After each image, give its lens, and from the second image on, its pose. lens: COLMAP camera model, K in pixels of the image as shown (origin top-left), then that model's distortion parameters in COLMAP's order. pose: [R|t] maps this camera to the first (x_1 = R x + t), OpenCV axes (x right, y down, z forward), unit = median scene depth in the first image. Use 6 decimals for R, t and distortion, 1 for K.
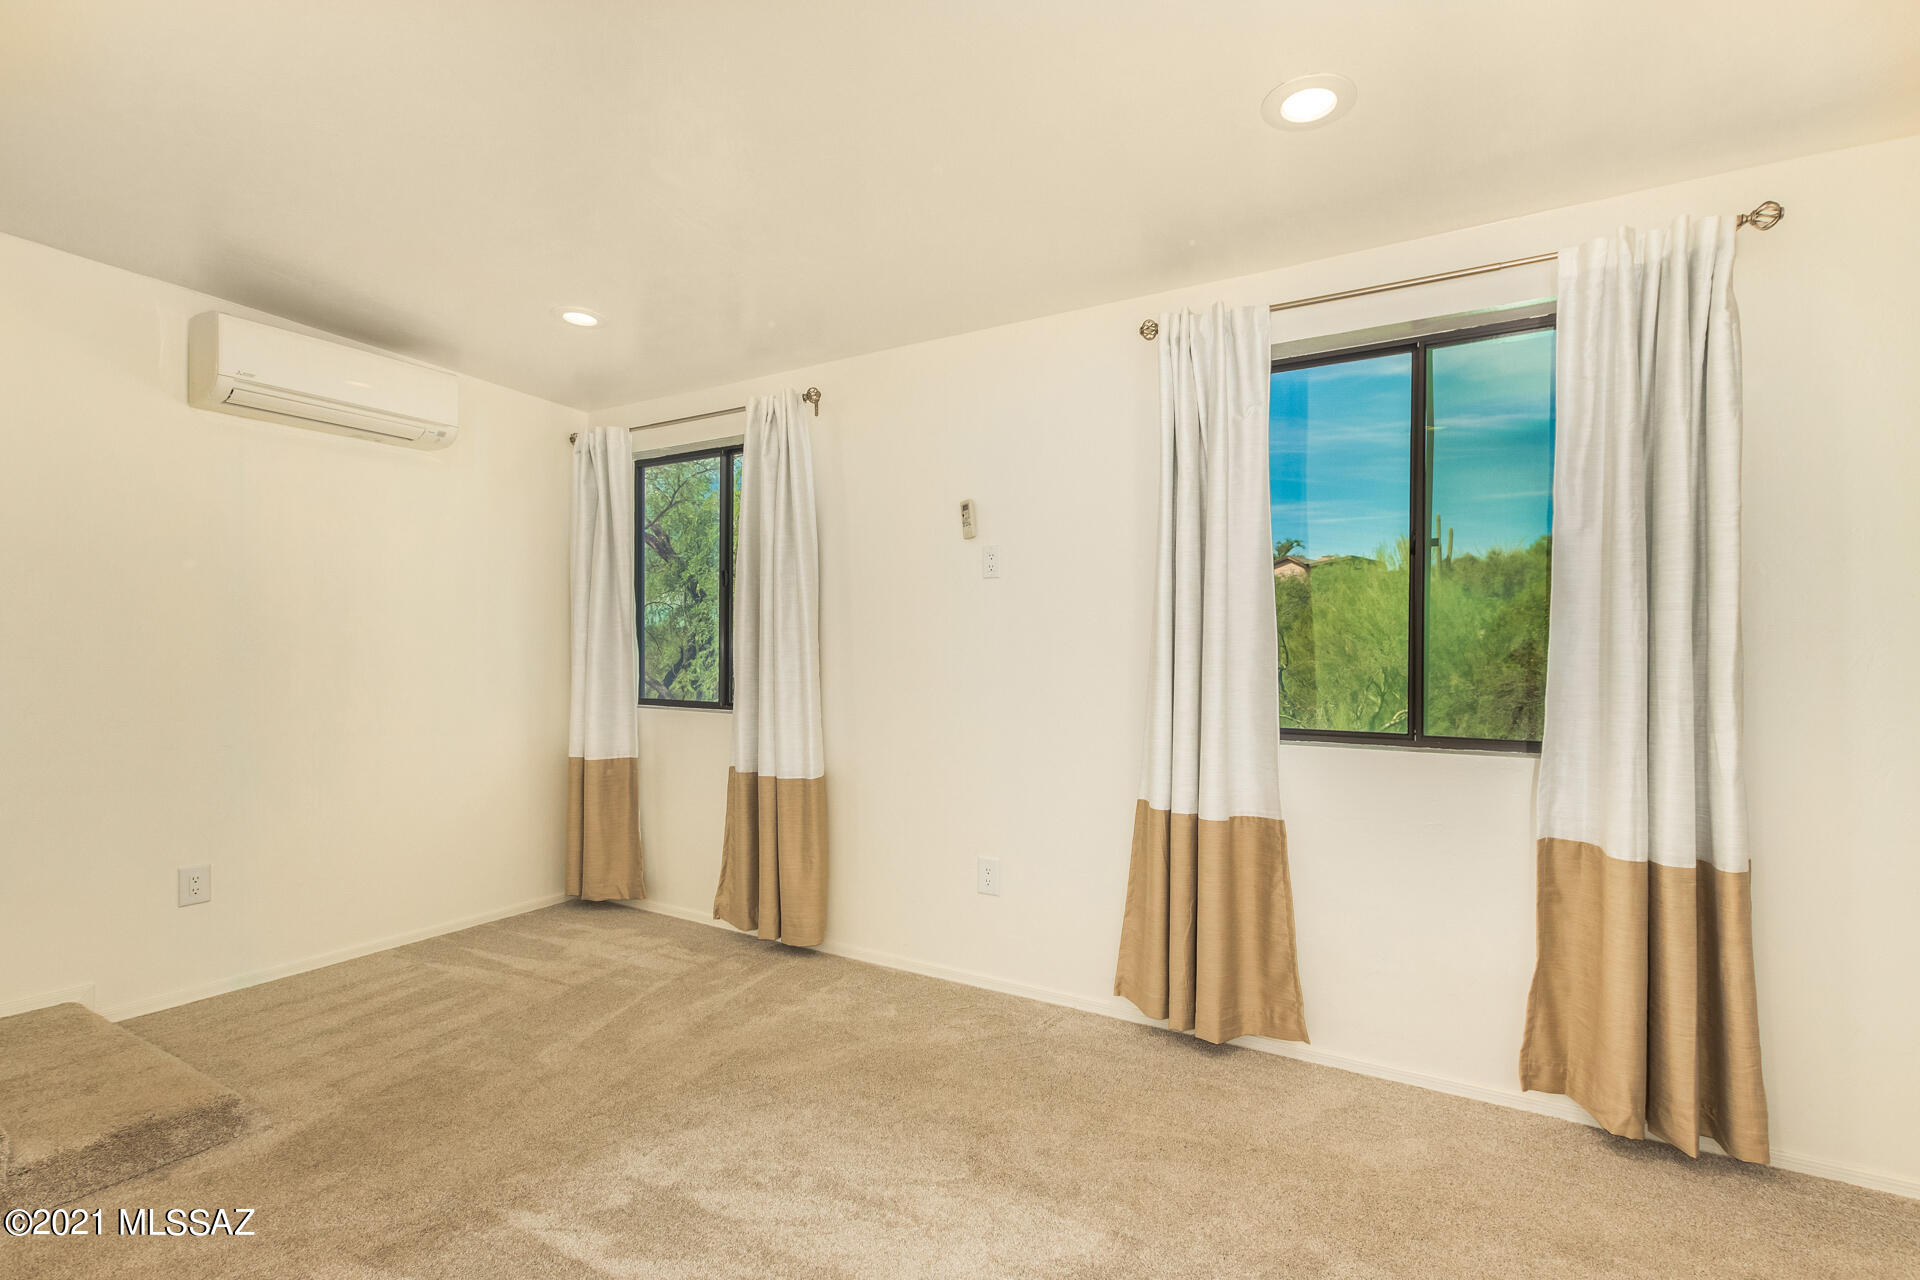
lens RADIAL K [[893.4, 0, 976.5], [0, 893.4, 652.8], [0, 0, 1]] dist [-0.001696, -0.000242]
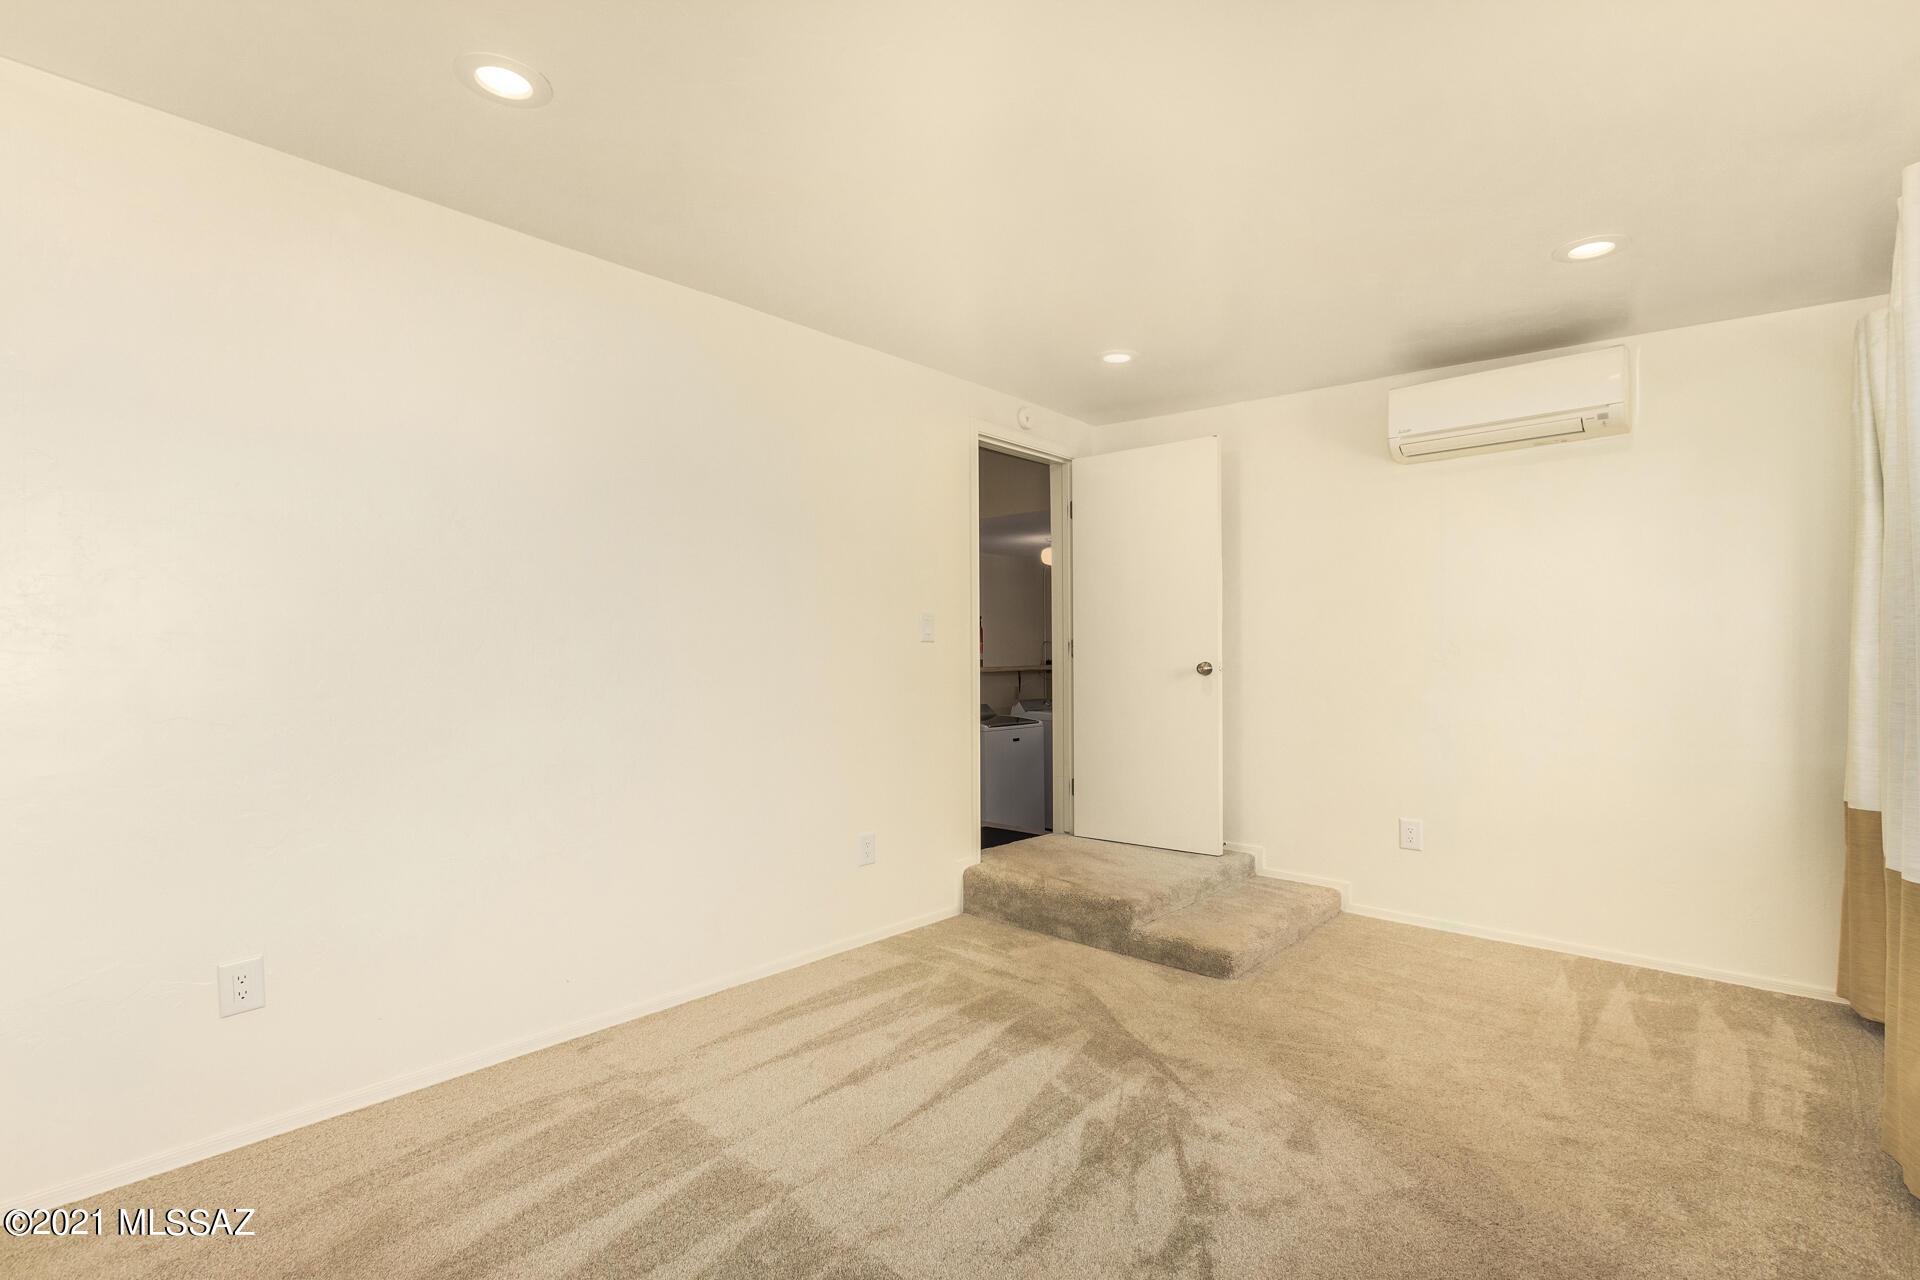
lens RADIAL K [[893.4, 0, 976.5], [0, 893.4, 652.8], [0, 0, 1]] dist [-0.001696, -0.000242]
pose [[-0.192872, -0.007589, -0.981195, 0.443182], [0.003923, 0.999956, -0.008505, 0.004735], [0.981216, -0.005490, -0.192834, 0.554618]]
